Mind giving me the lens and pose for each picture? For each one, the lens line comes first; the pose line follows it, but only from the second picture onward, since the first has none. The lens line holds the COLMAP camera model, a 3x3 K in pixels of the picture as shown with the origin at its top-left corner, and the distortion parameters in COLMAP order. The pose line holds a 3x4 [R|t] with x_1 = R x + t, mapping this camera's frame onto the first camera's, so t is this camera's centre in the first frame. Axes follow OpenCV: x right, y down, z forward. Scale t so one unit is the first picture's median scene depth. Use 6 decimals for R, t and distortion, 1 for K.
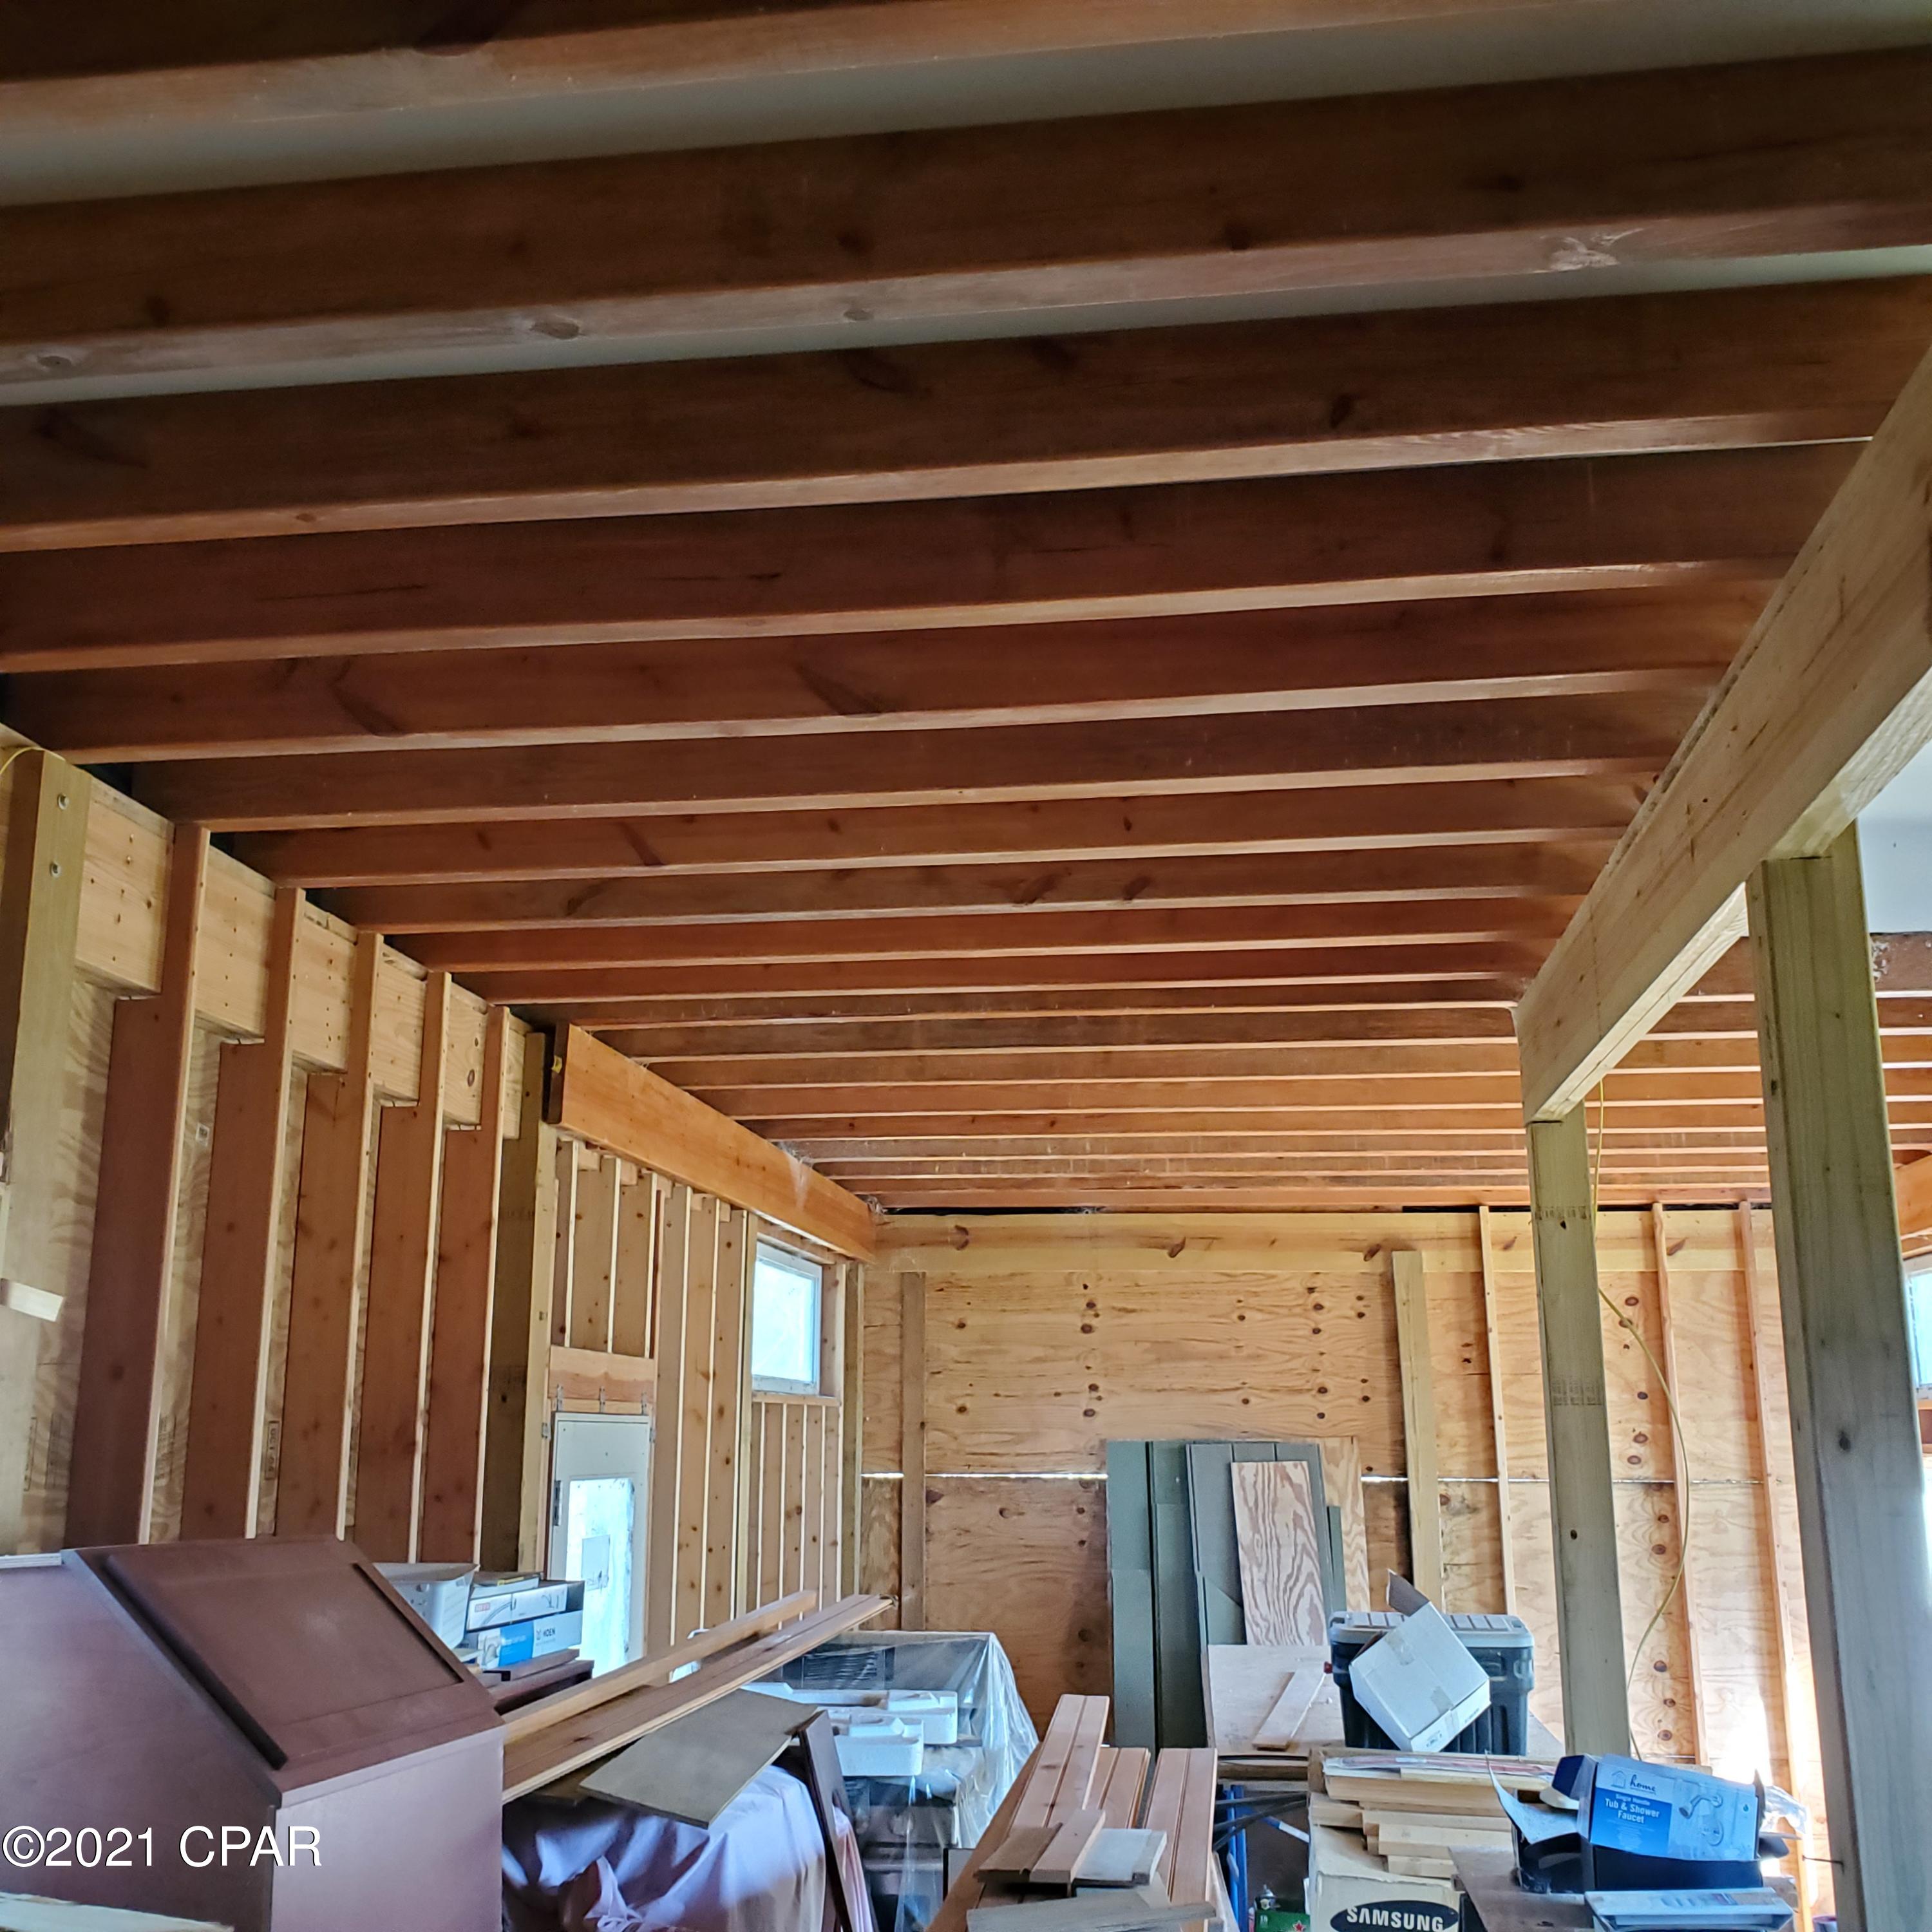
lens RADIAL K [[2038.4, 0, 969.7], [0, 2038.4, 890.7], [0, 0, 1]] dist [0.025671, 0.000000]
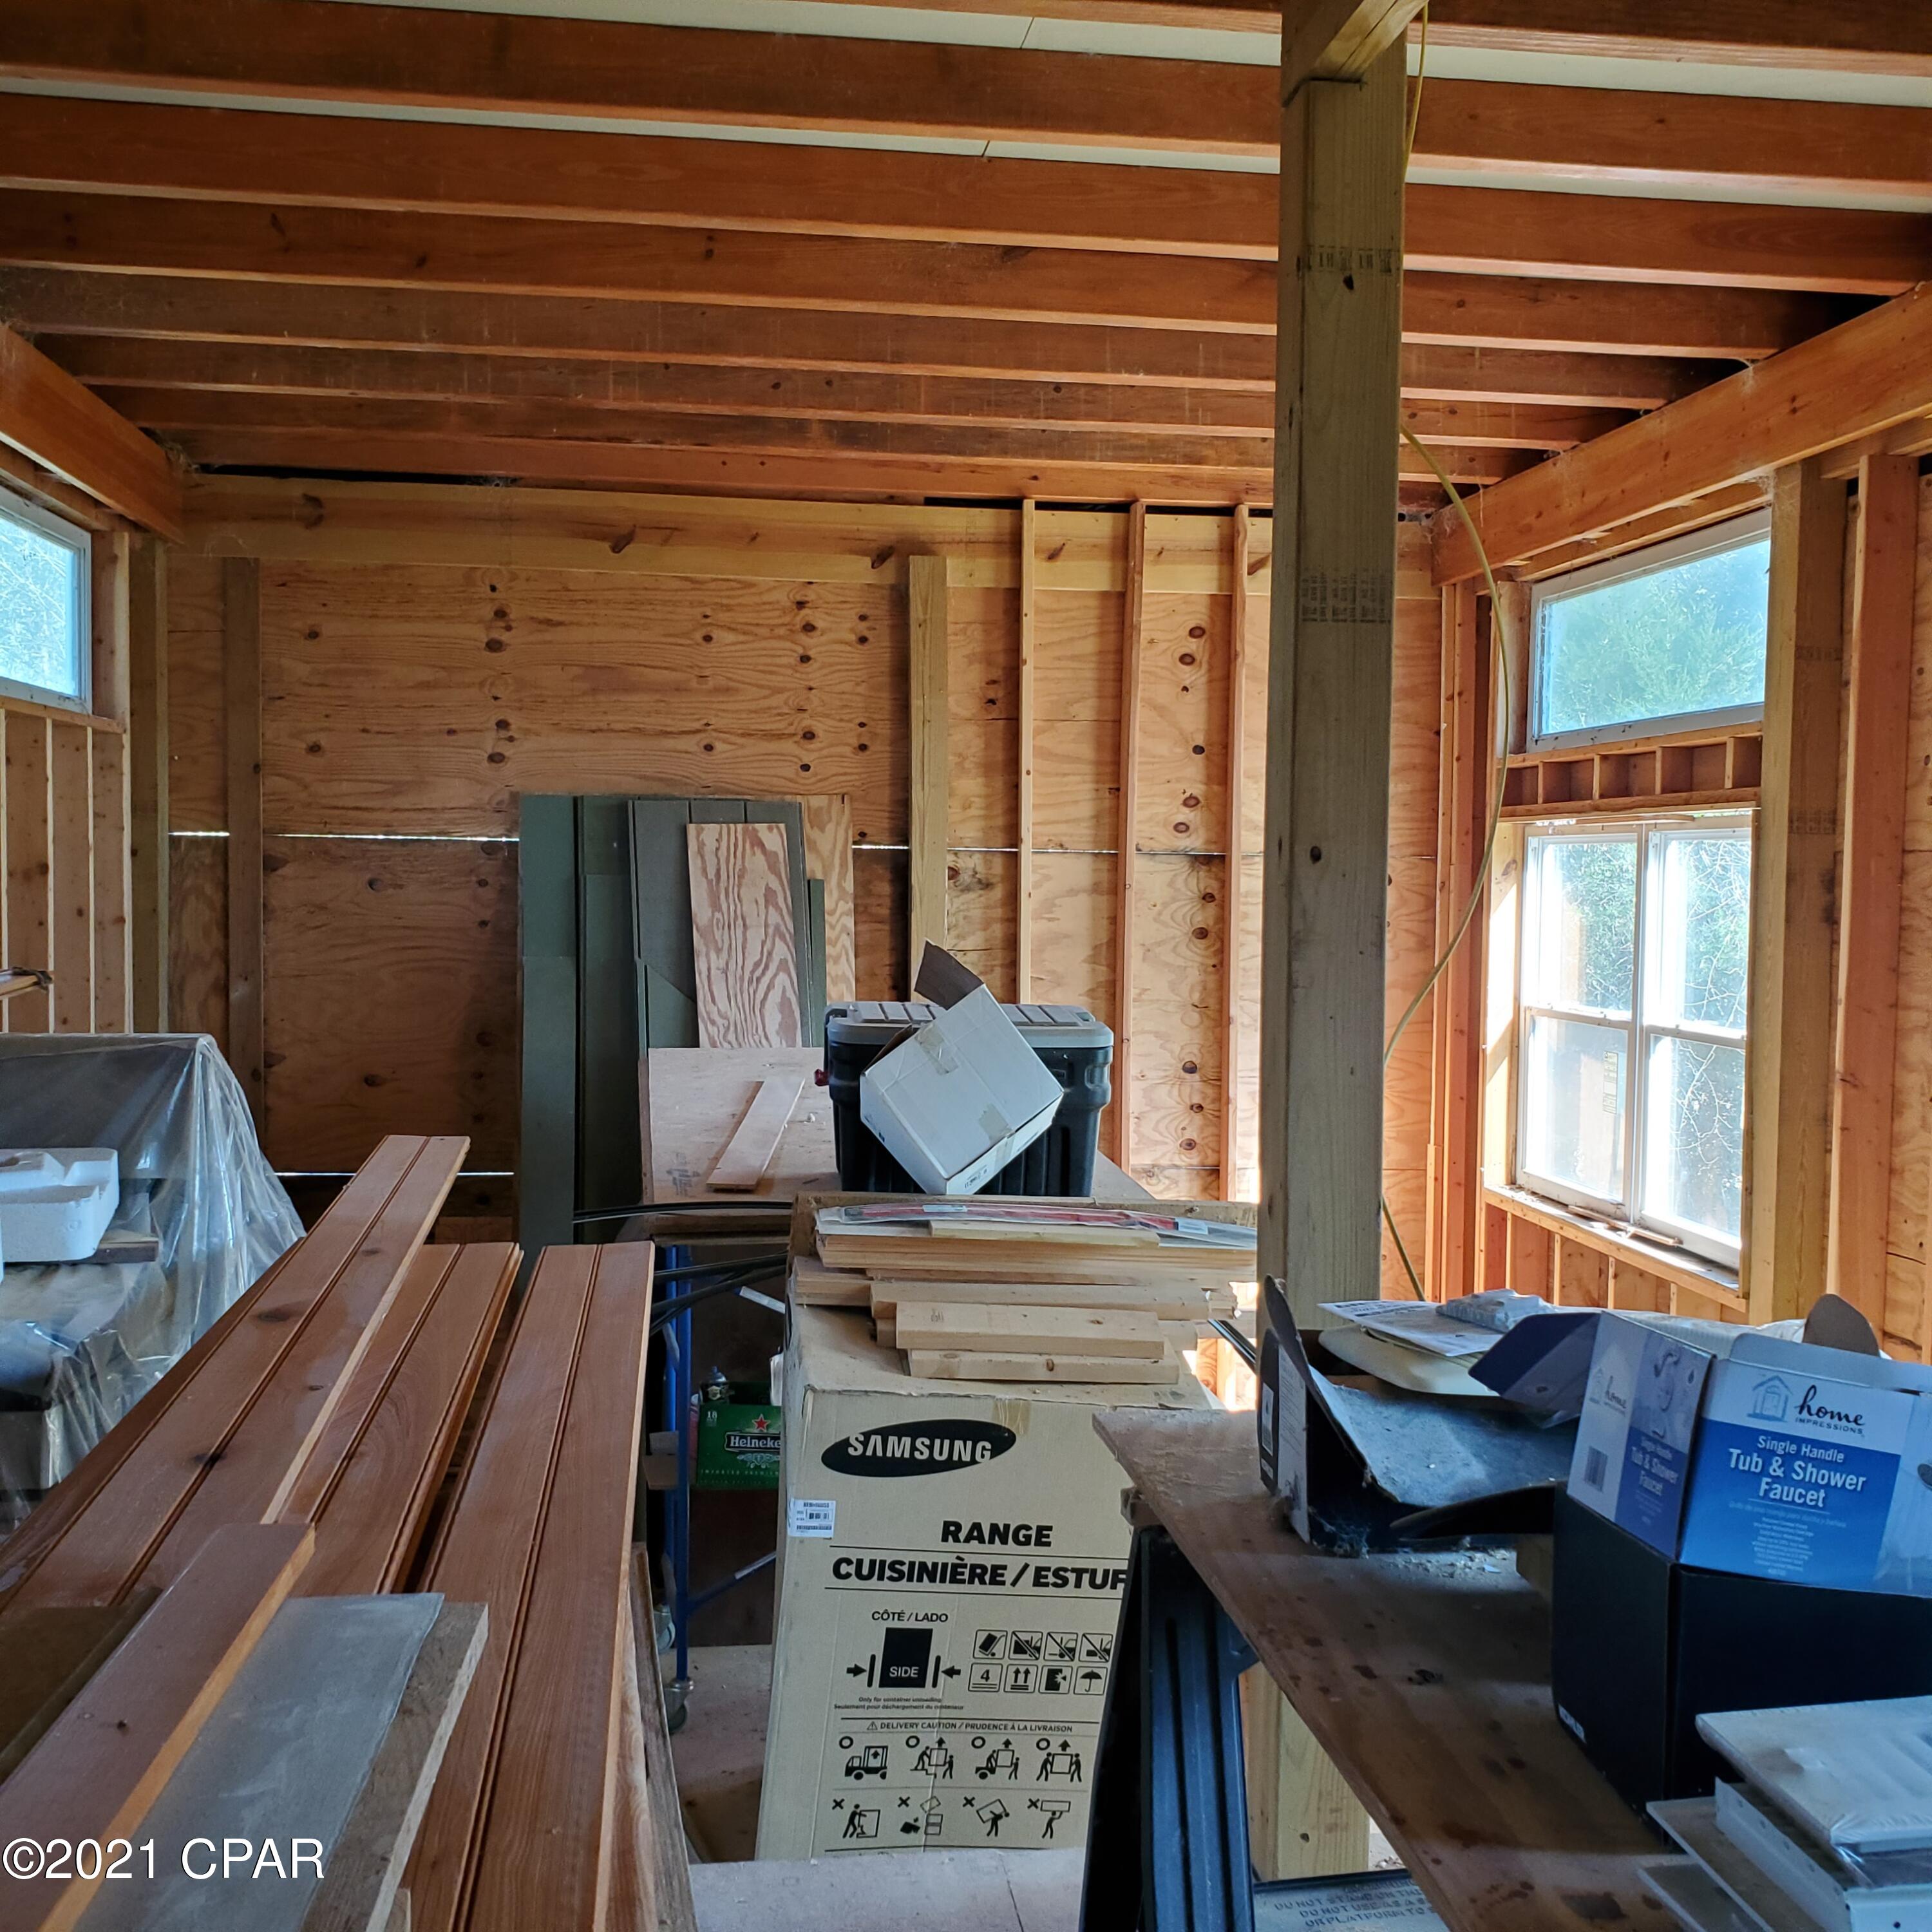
lens RADIAL K [[2038.4, 0, 964.4], [0, 2038.4, 973.2], [0, 0, 1]] dist [0.025671, 0.000000]
pose [[0.965573, -0.000606, 0.260132, 0.031259], [-0.080817, 0.949814, 0.302196, 0.096229], [-0.247261, -0.312815, 0.917065, 0.264613]]
